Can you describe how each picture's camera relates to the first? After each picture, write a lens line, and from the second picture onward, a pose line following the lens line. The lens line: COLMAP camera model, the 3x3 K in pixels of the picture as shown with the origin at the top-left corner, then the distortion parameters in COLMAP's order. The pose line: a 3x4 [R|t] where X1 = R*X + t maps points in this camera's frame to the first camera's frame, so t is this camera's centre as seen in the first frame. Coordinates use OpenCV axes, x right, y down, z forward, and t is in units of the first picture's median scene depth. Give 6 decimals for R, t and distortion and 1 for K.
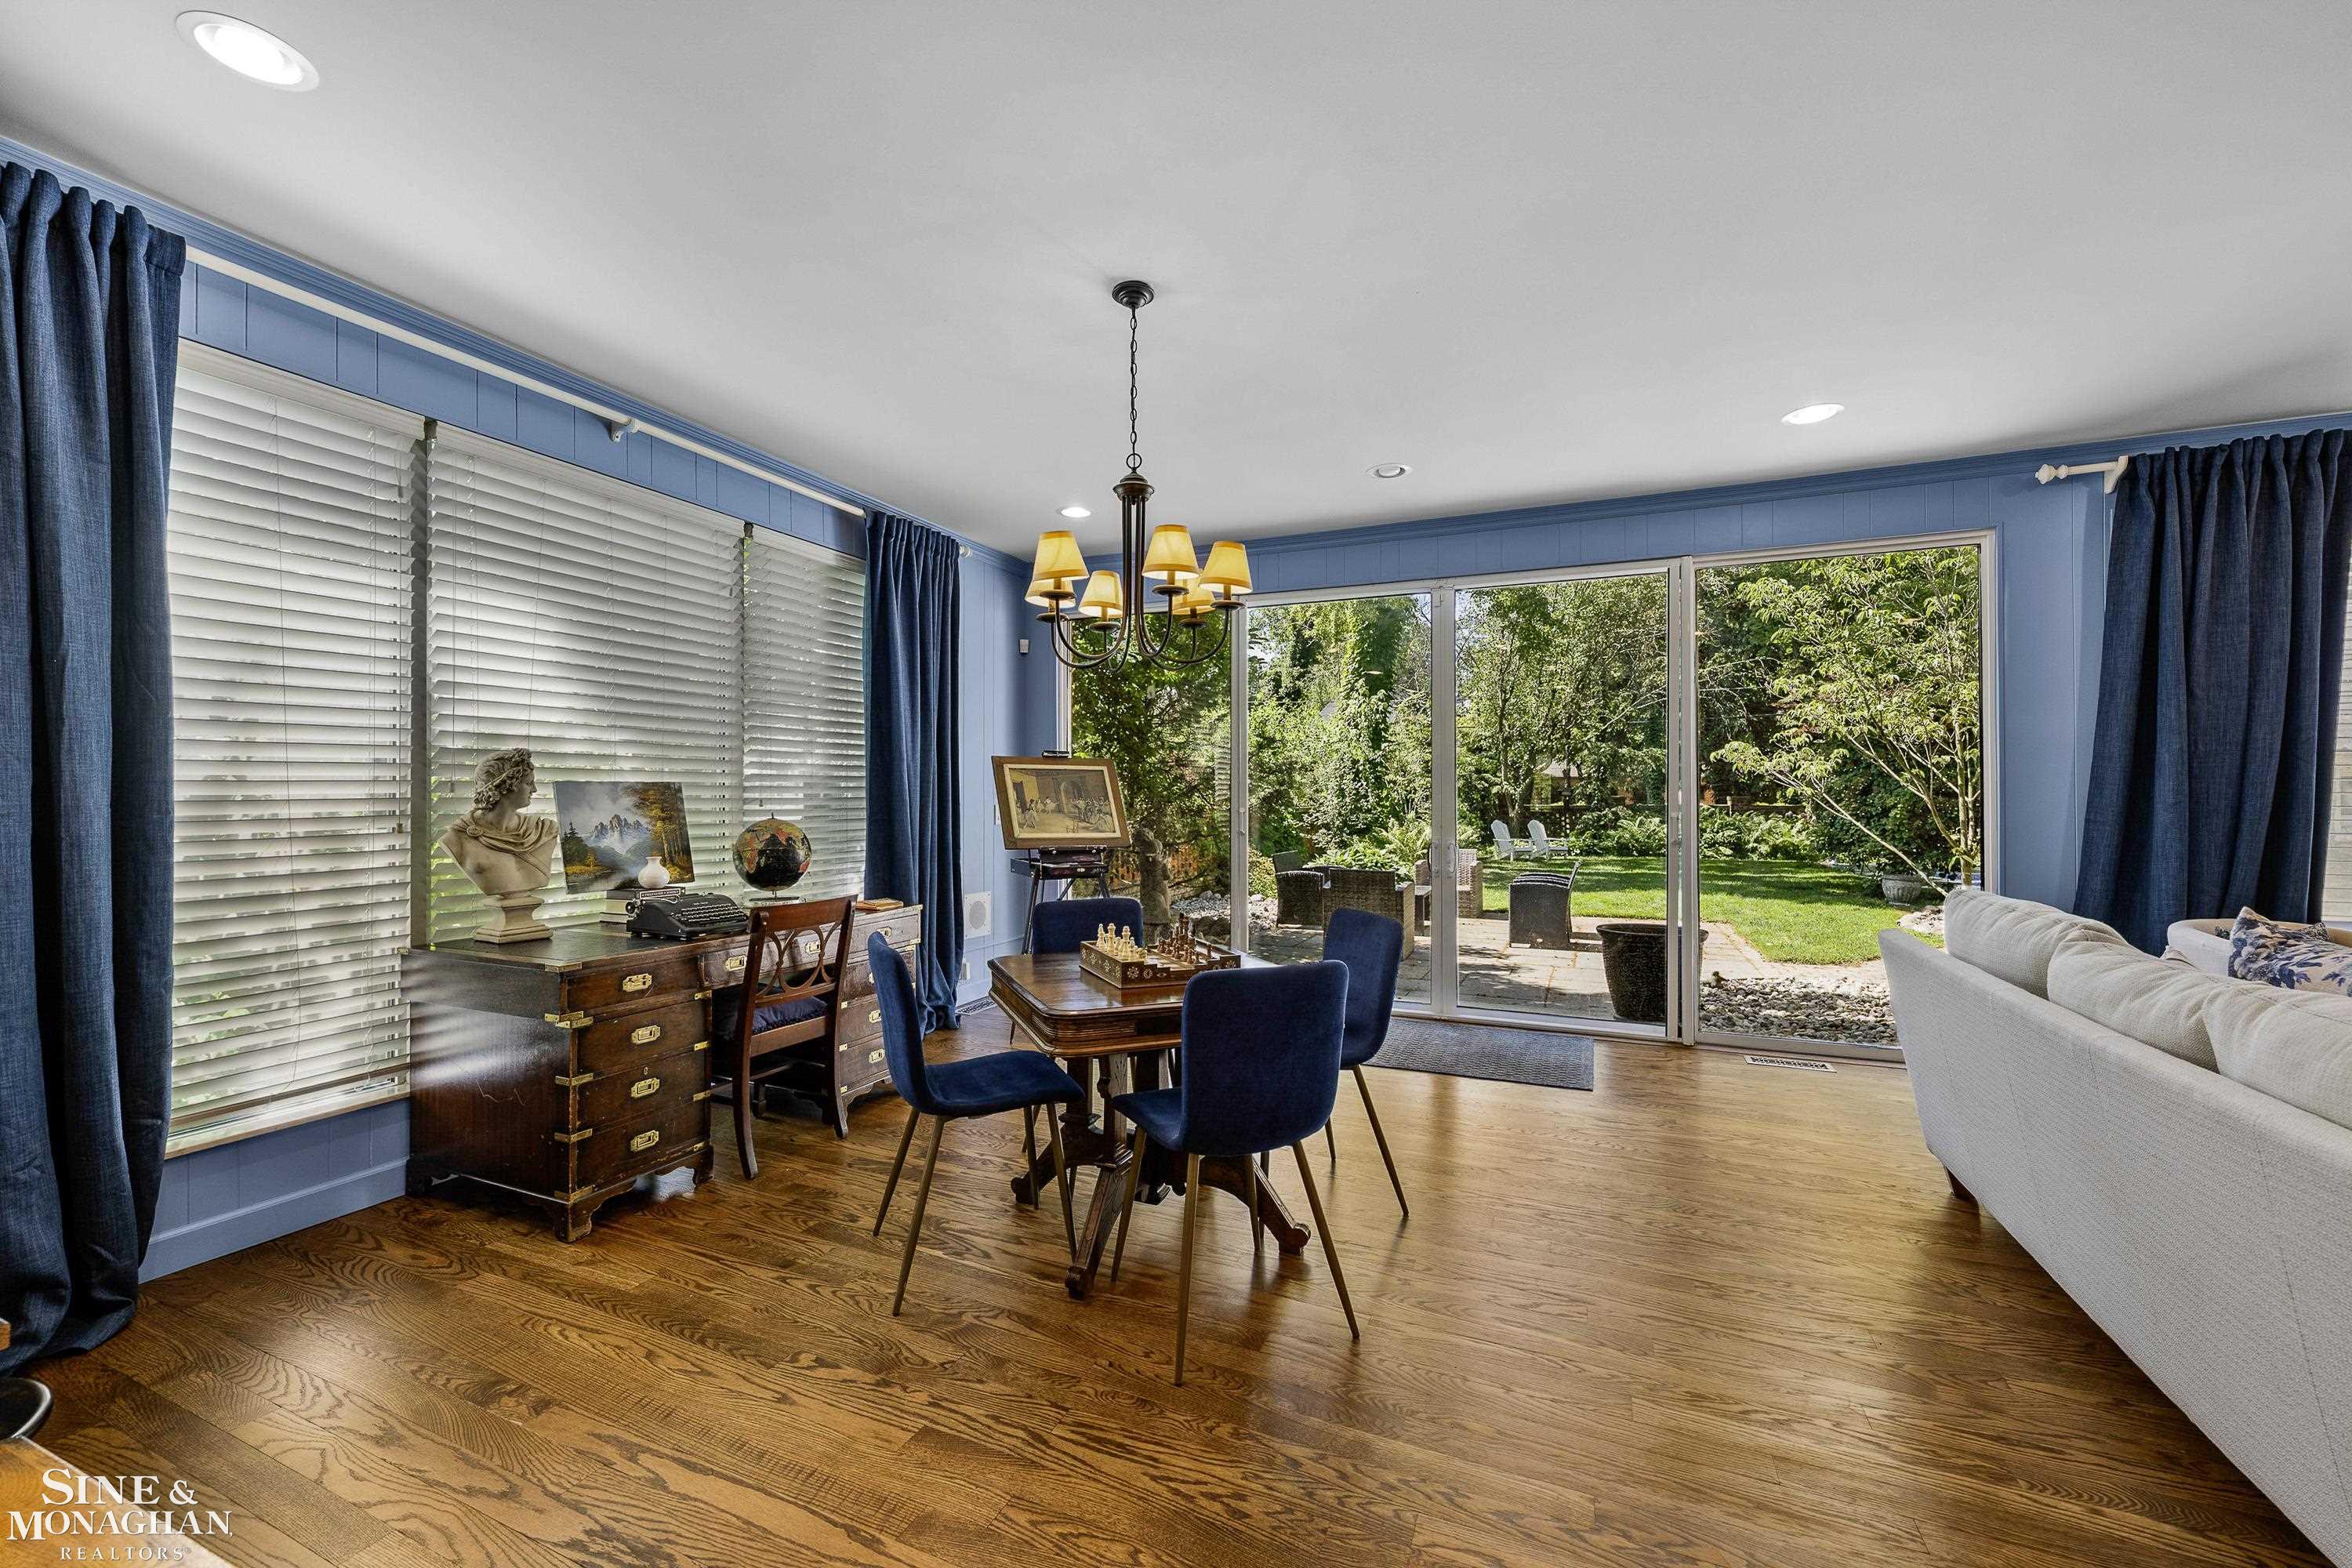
lens RADIAL K [[938.0, 0, 1177.3], [0, 938.0, 796.3], [0, 0, 1]] dist [-0.002986, -0.000799]
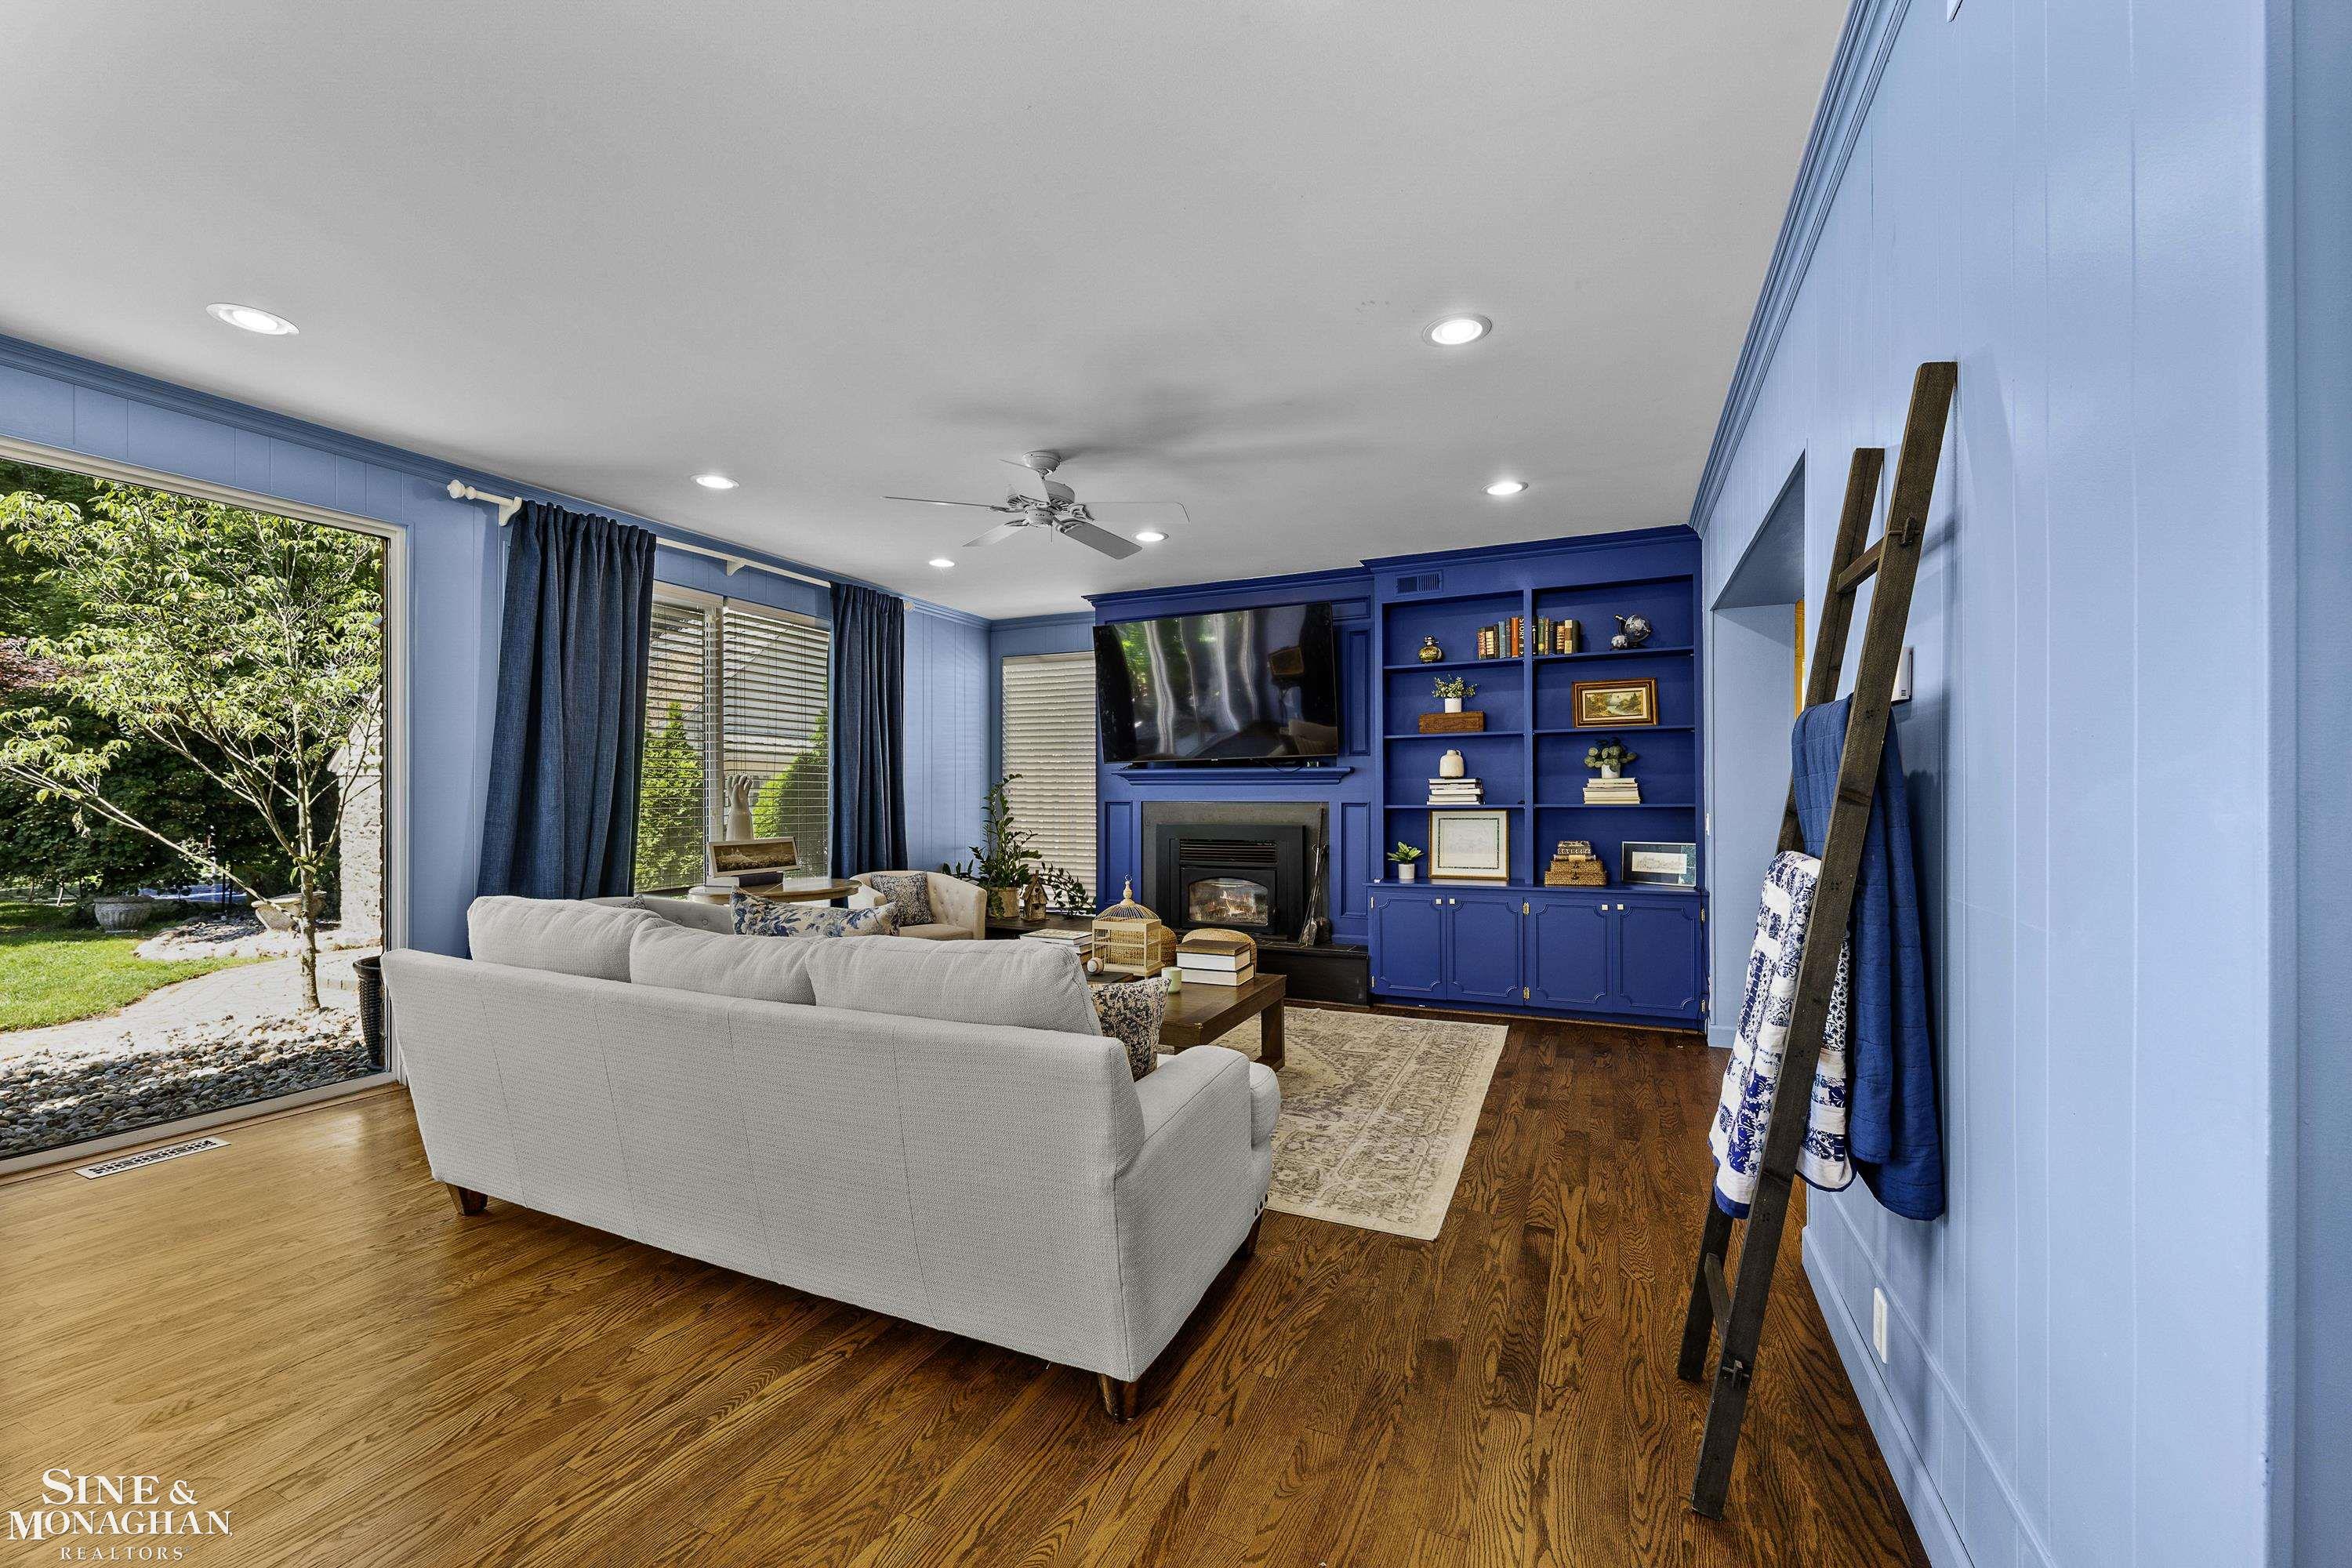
lens RADIAL K [[938.0, 0, 1170.9], [0, 938.0, 788.2], [0, 0, 1]] dist [-0.002986, -0.000799]
pose [[0.013042, 0.010396, 0.999861, -0.105085], [0.001587, 0.999944, -0.010417, -0.001940], [-0.999914, 0.001722, 0.013025, 0.215811]]
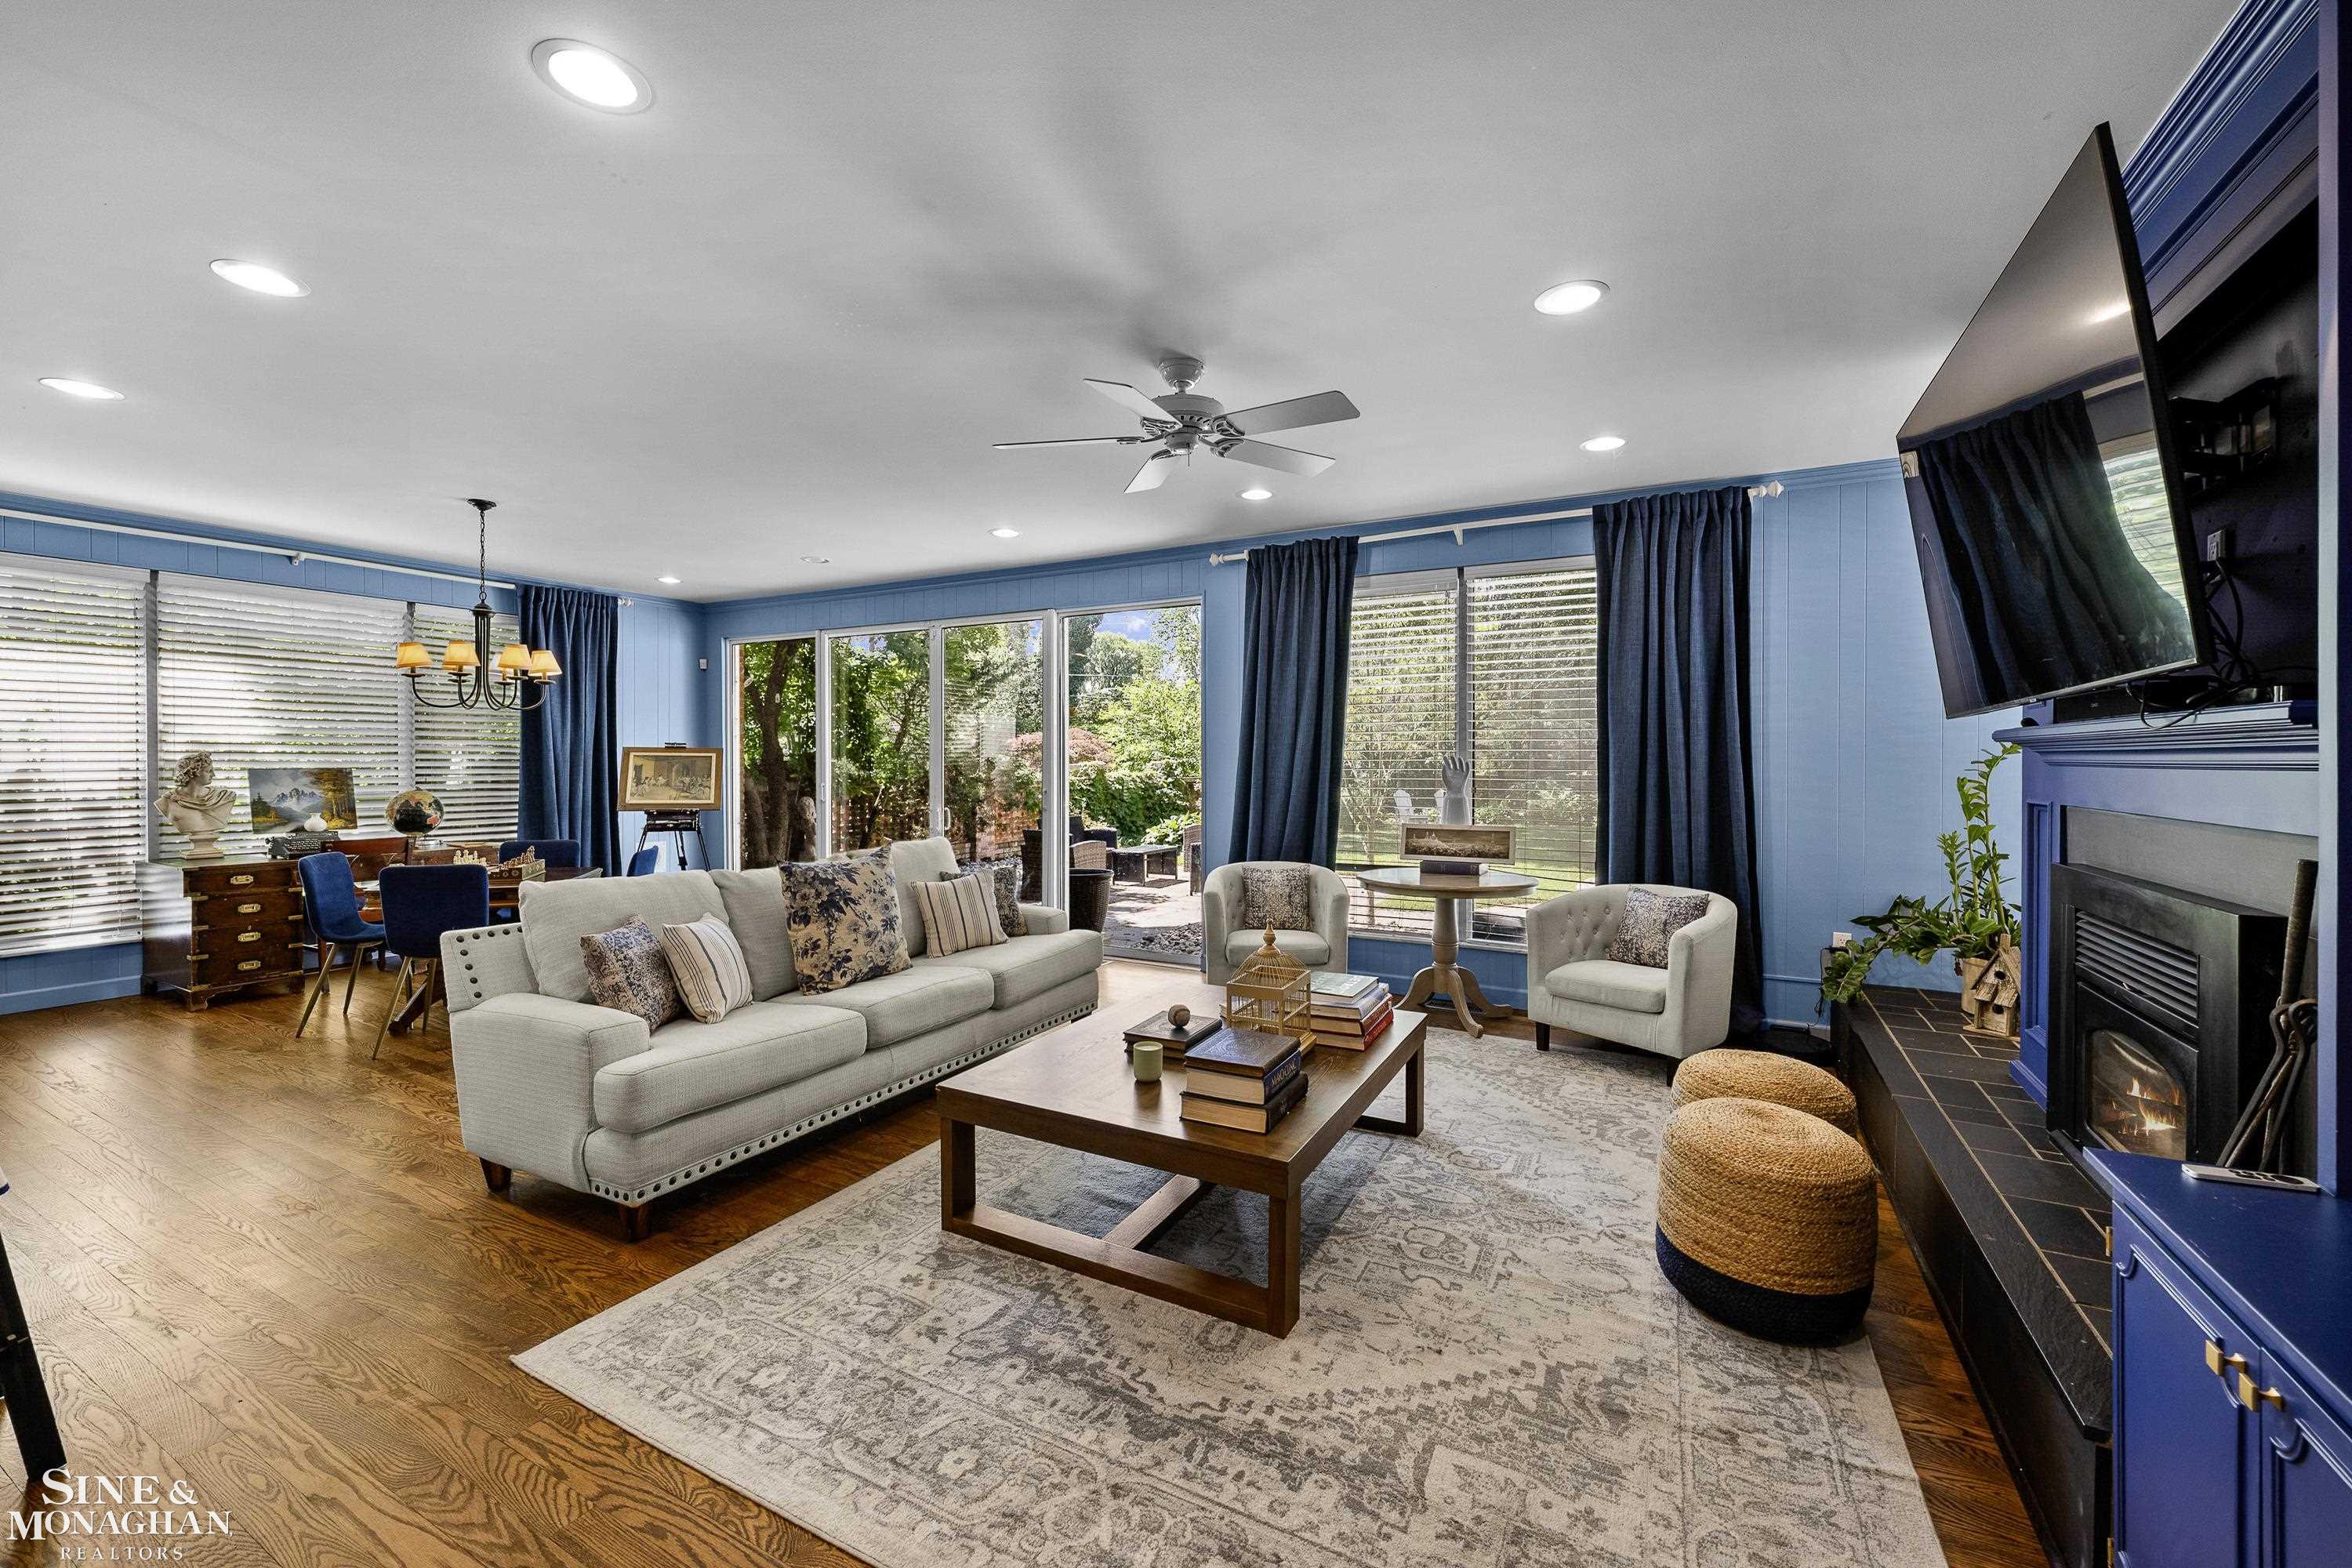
lens RADIAL K [[938.0, 0, 1169.0], [0, 938.0, 759.9], [0, 0, 1]] dist [-0.002986, -0.000799]
pose [[0.996064, 0.001612, -0.088627, 1.096762], [-0.001981, 0.999990, -0.004066, -0.026636], [0.088620, 0.004225, 0.996057, -0.528281]]
